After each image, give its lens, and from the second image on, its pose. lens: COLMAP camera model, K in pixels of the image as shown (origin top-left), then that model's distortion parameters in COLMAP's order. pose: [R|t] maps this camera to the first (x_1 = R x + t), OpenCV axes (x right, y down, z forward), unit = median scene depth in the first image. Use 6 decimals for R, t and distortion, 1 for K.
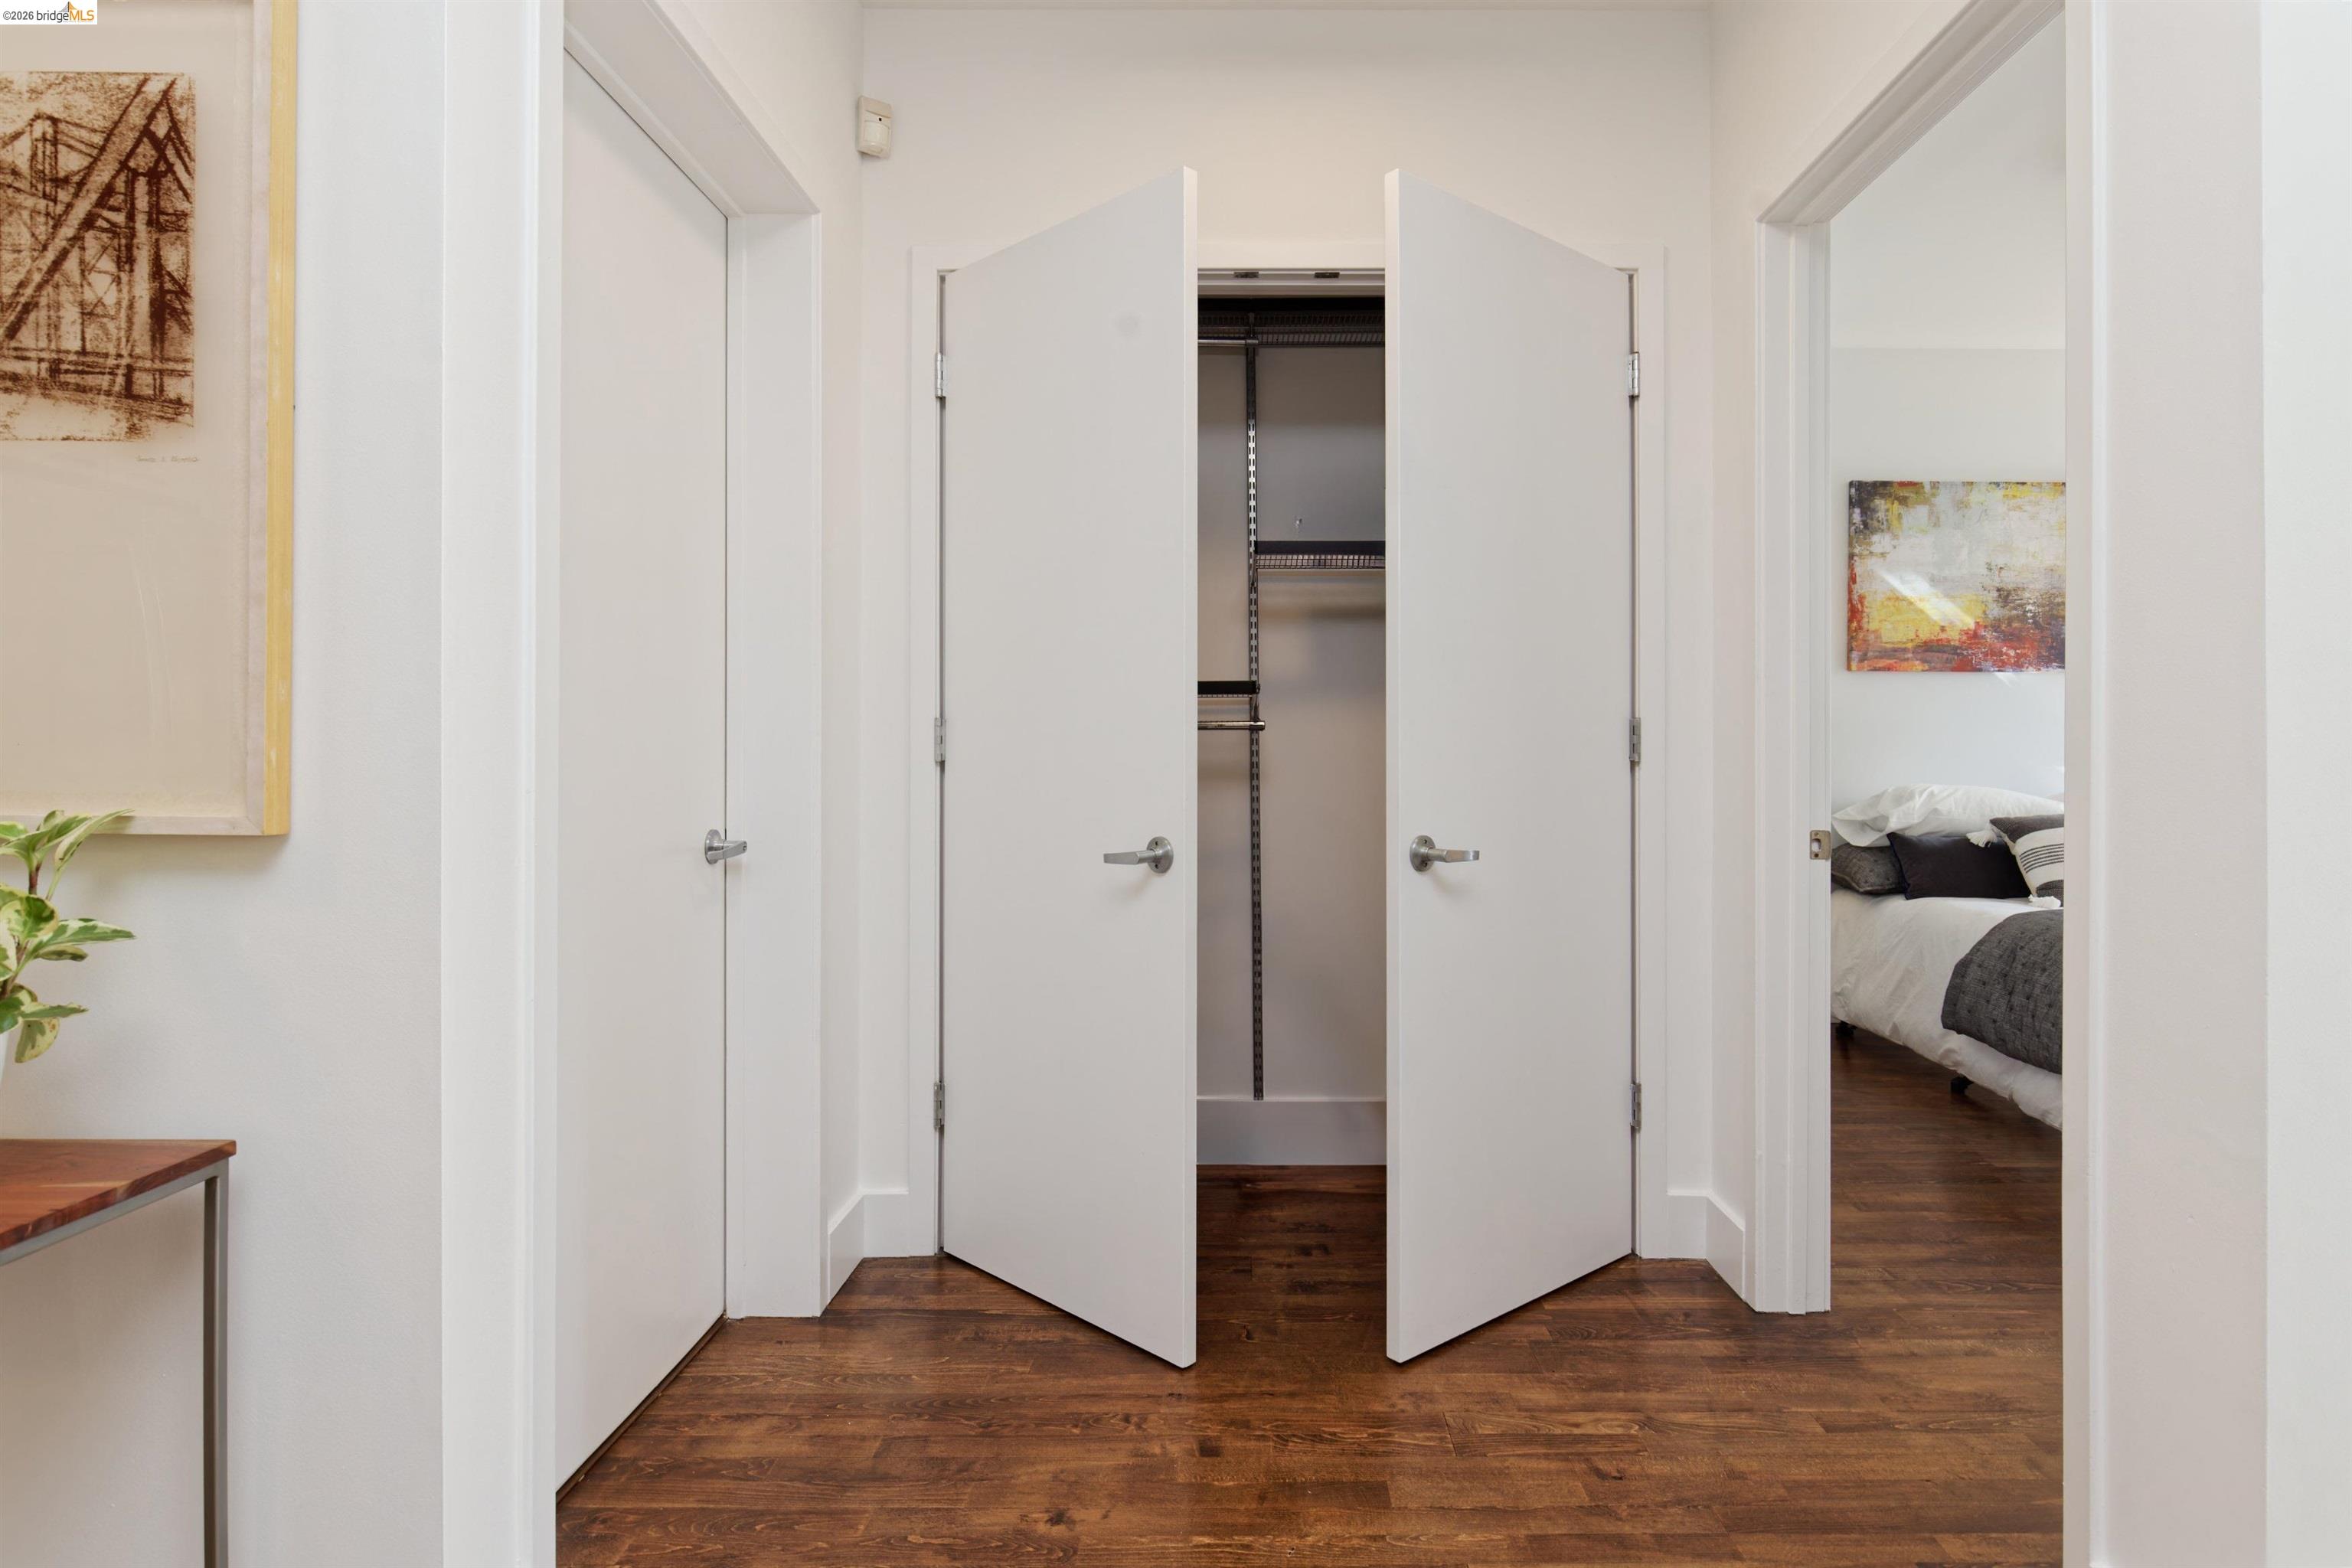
lens RADIAL K [[1272.2, 0, 1241.6], [0, 1272.2, 747.2], [0, 0, 1]] dist [0.001440, -0.000195]
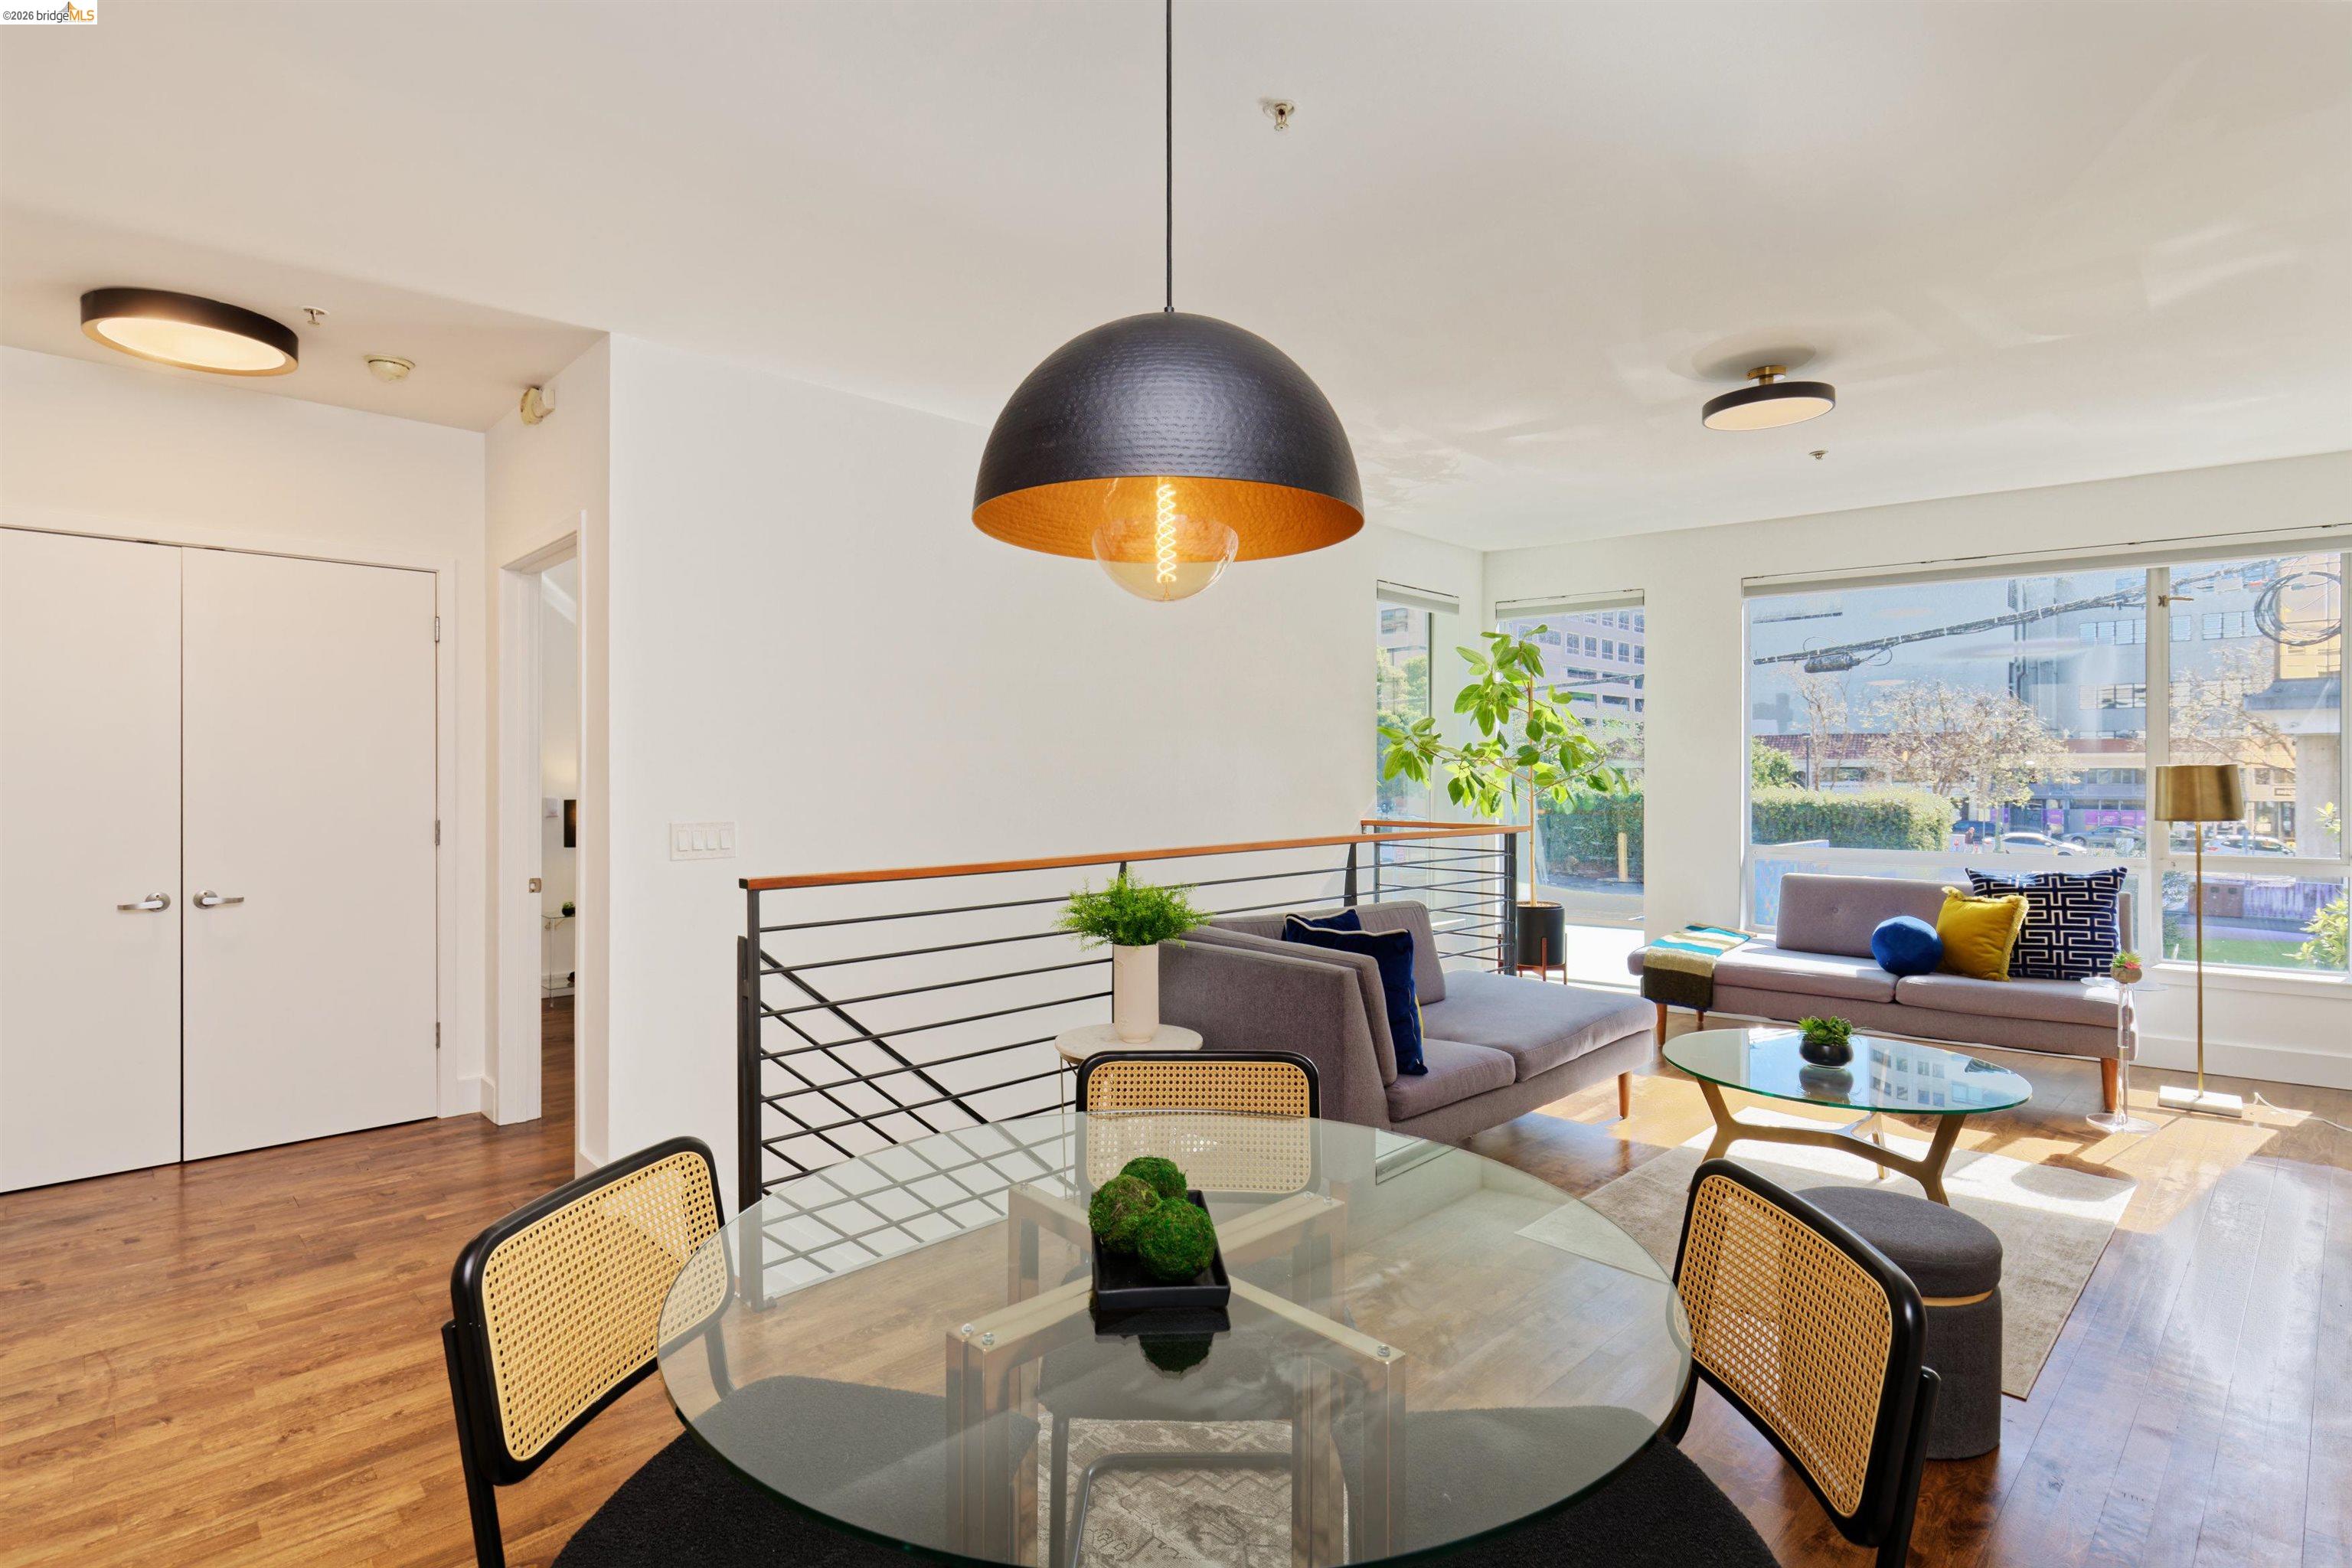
lens RADIAL K [[1147.5, 0, 1176.8], [0, 1147.5, 779.4], [0, 0, 1]] dist [0.001506, 0.000206]
pose [[0.720311, -0.001240, 0.693650, -0.140216], [-0.003433, 0.999980, 0.005353, -0.198476], [-0.693643, -0.006237, 0.720292, -1.927016]]
